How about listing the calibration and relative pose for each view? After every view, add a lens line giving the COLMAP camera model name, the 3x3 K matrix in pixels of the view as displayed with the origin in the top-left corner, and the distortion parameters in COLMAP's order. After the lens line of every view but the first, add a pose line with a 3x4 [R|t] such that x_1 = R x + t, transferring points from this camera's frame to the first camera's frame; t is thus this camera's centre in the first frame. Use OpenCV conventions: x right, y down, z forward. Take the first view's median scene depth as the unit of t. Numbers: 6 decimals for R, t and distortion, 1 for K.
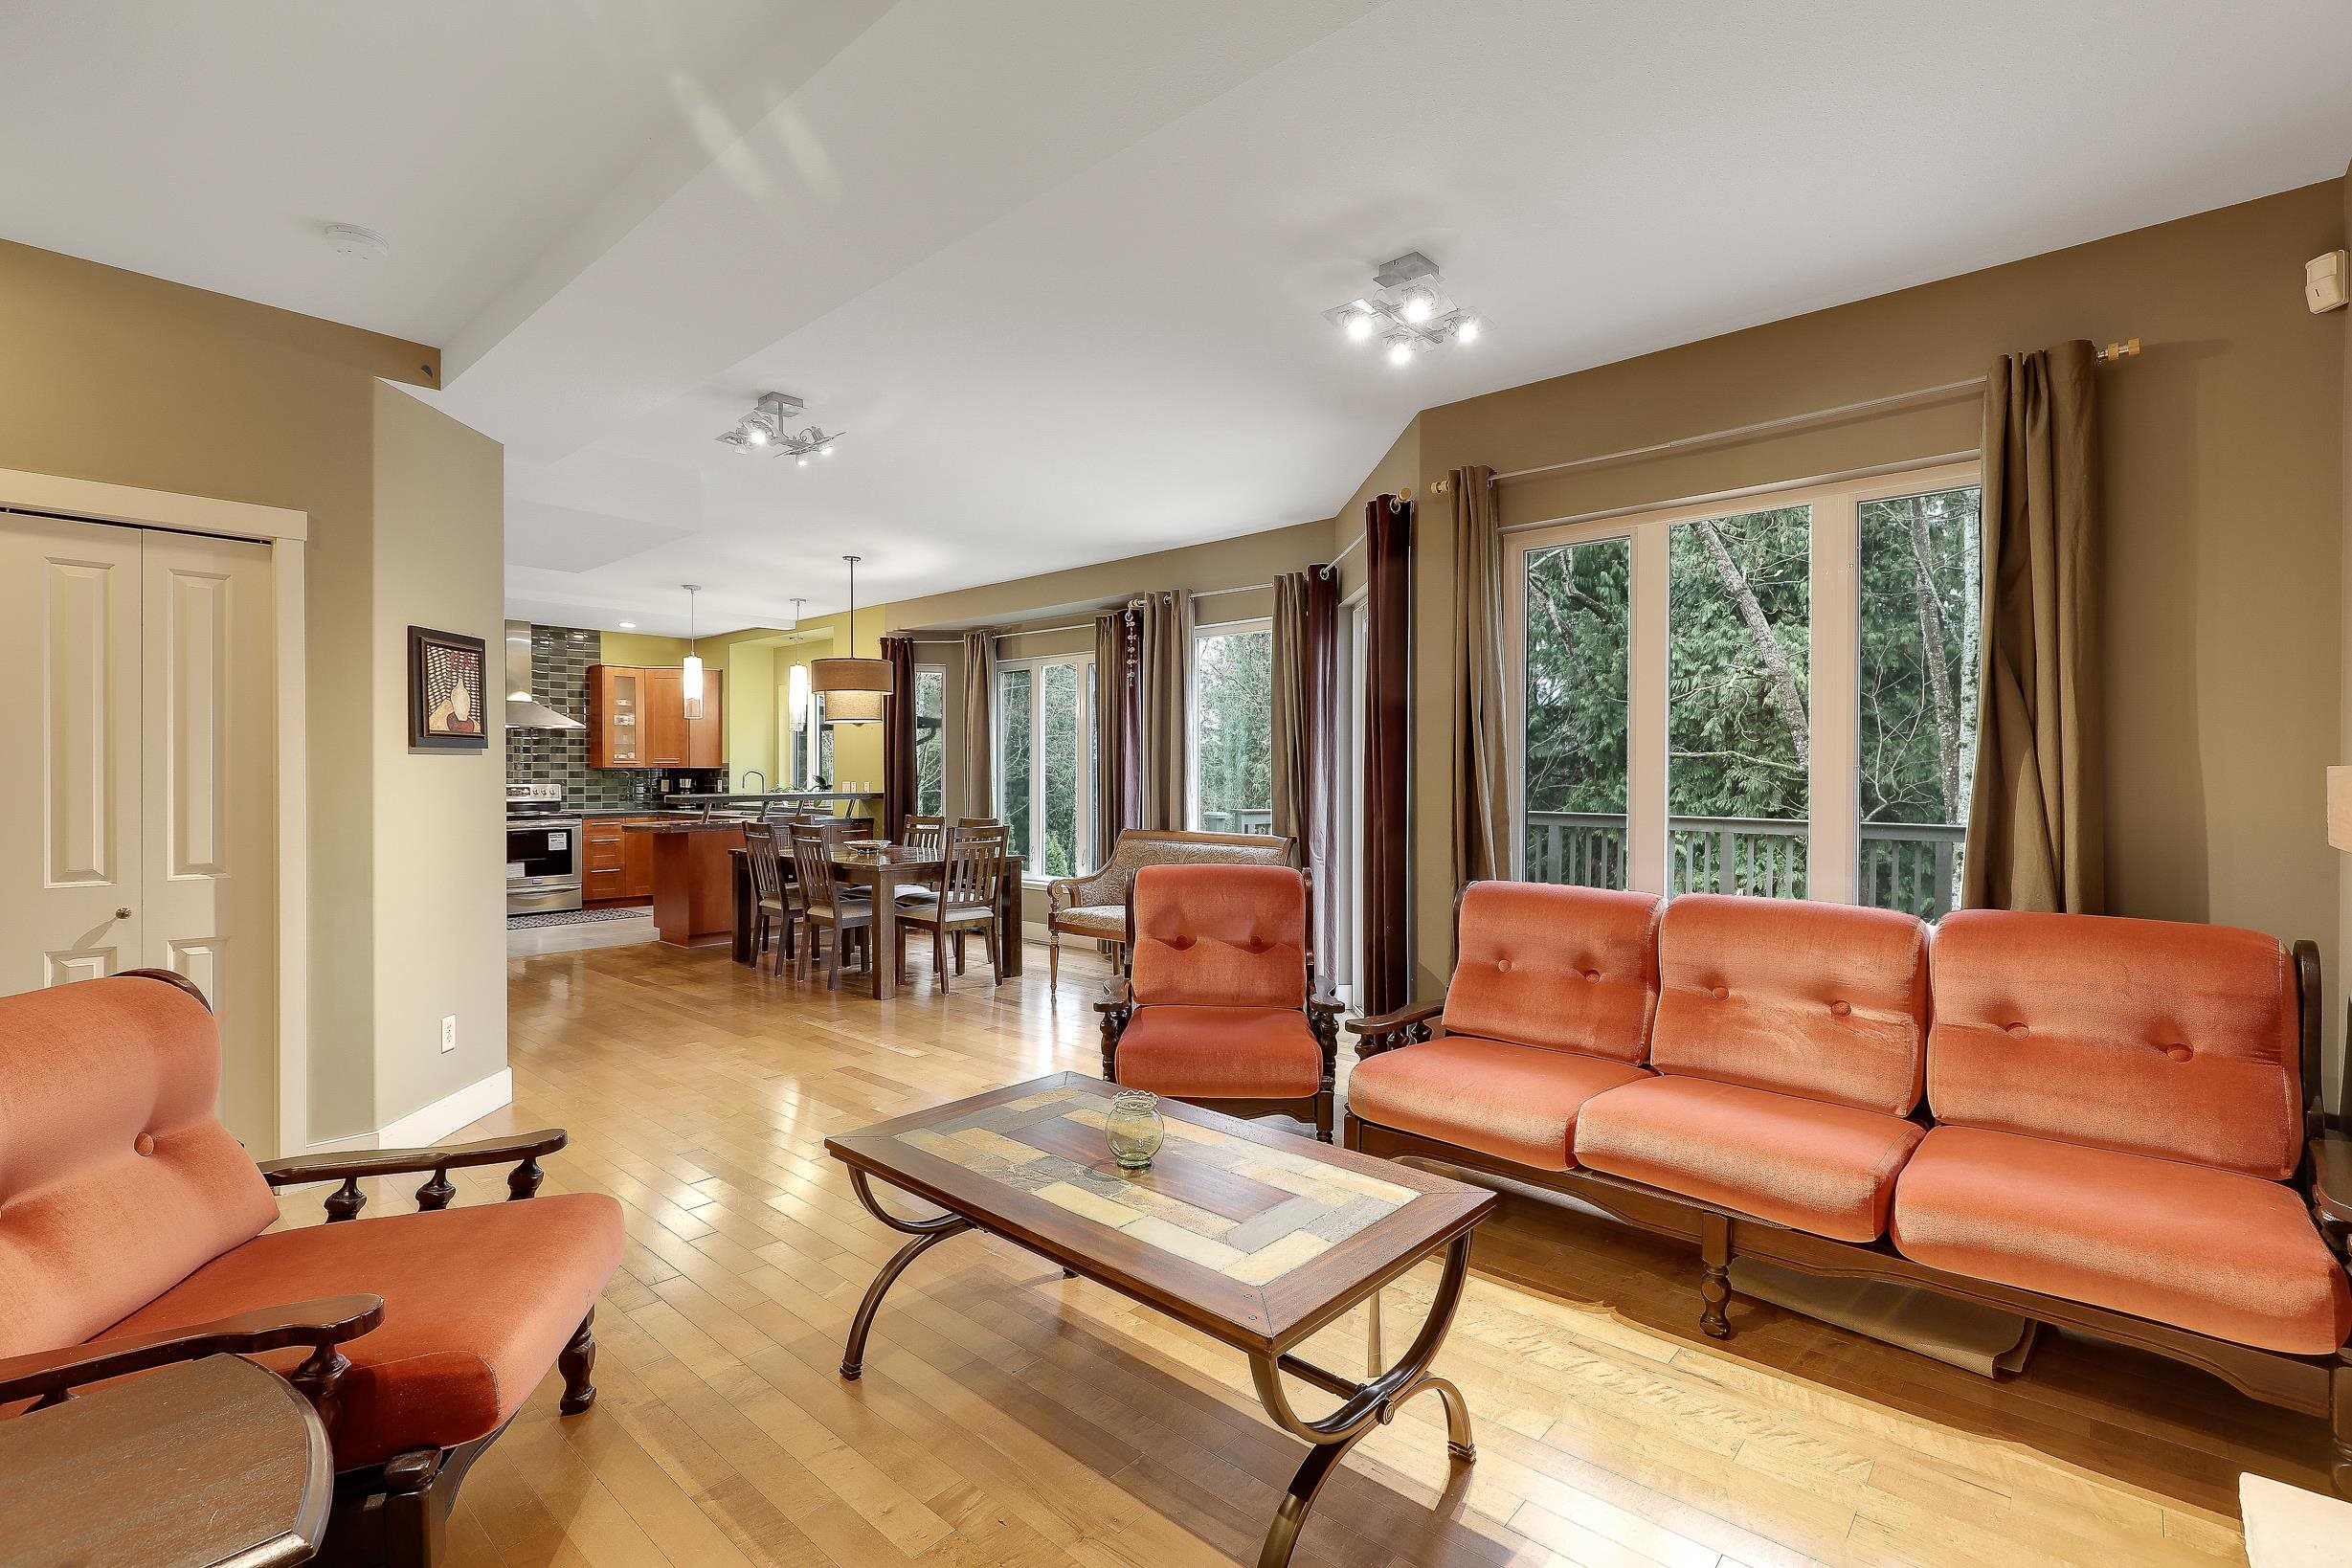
lens RADIAL K [[1049.9, 0, 1189.2], [0, 1049.9, 781.3], [0, 0, 1]] dist [-0.004482, 0.000563]
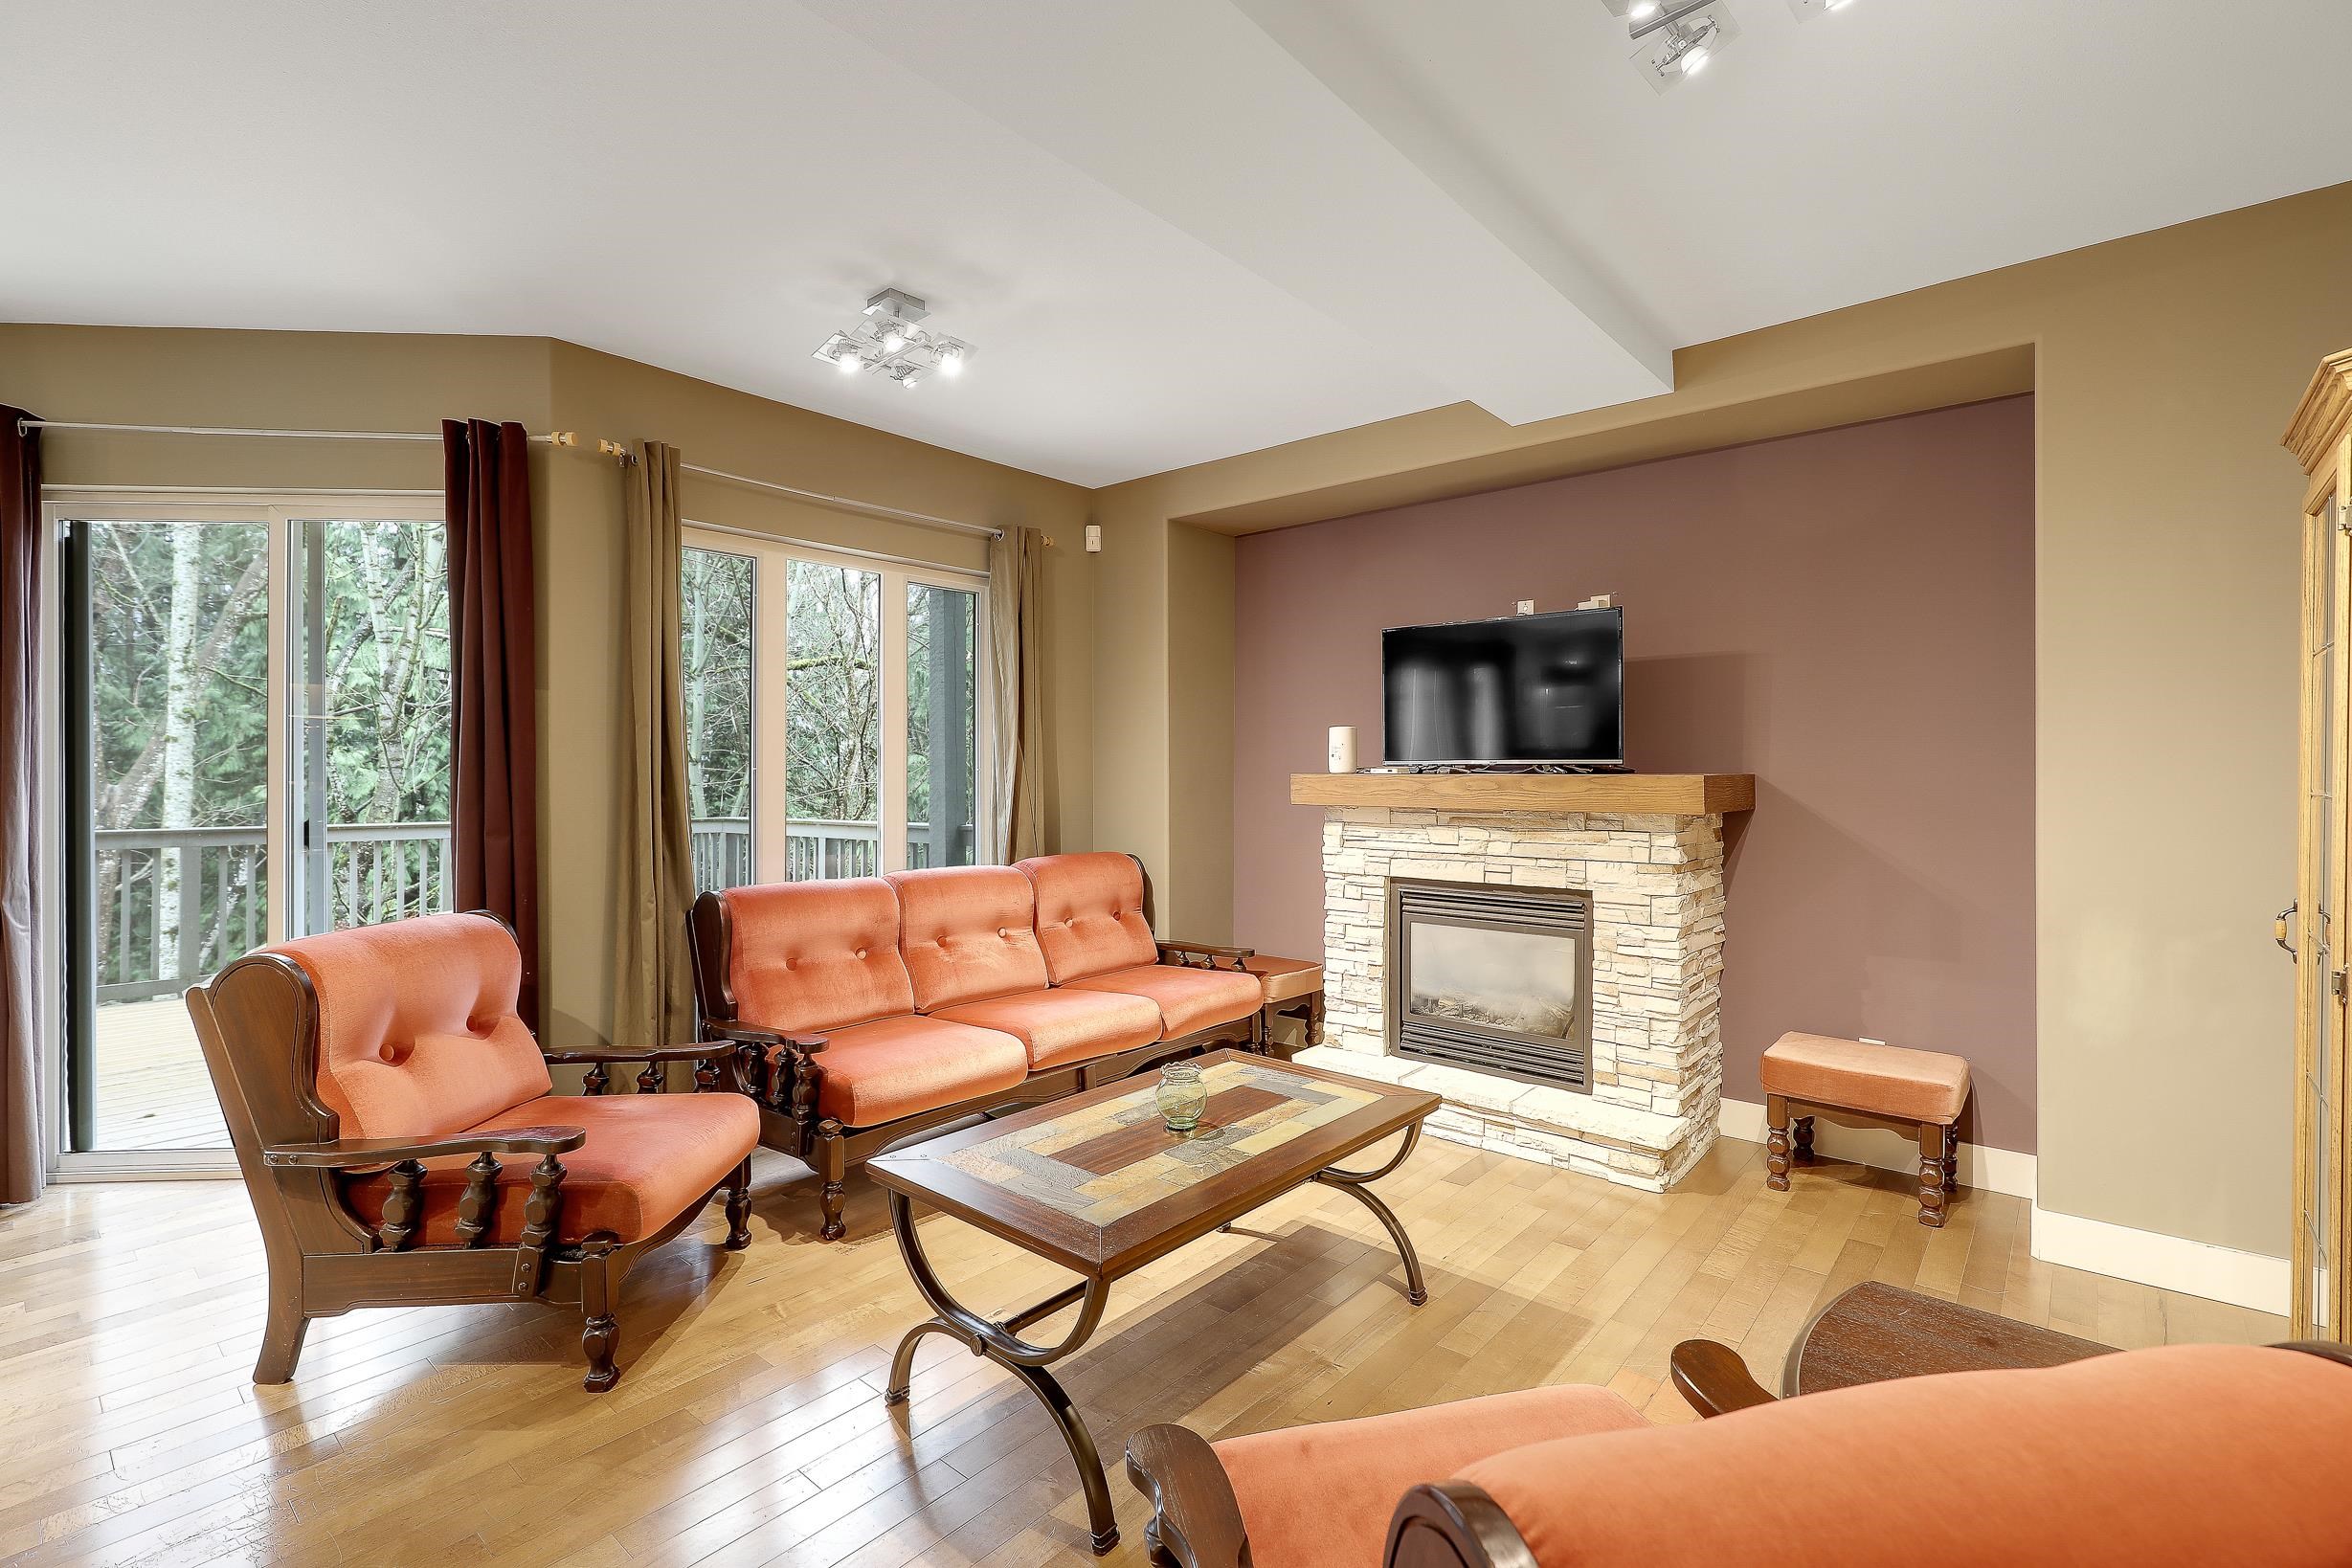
lens RADIAL K [[1049.9, 0, 1189.1], [0, 1049.9, 774.1], [0, 0, 1]] dist [-0.004482, 0.000563]
pose [[-0.007953, -0.005004, 0.999956, -0.828699], [0.006553, 0.999966, 0.005057, -0.017077], [-0.999947, 0.006593, -0.007919, 0.693995]]
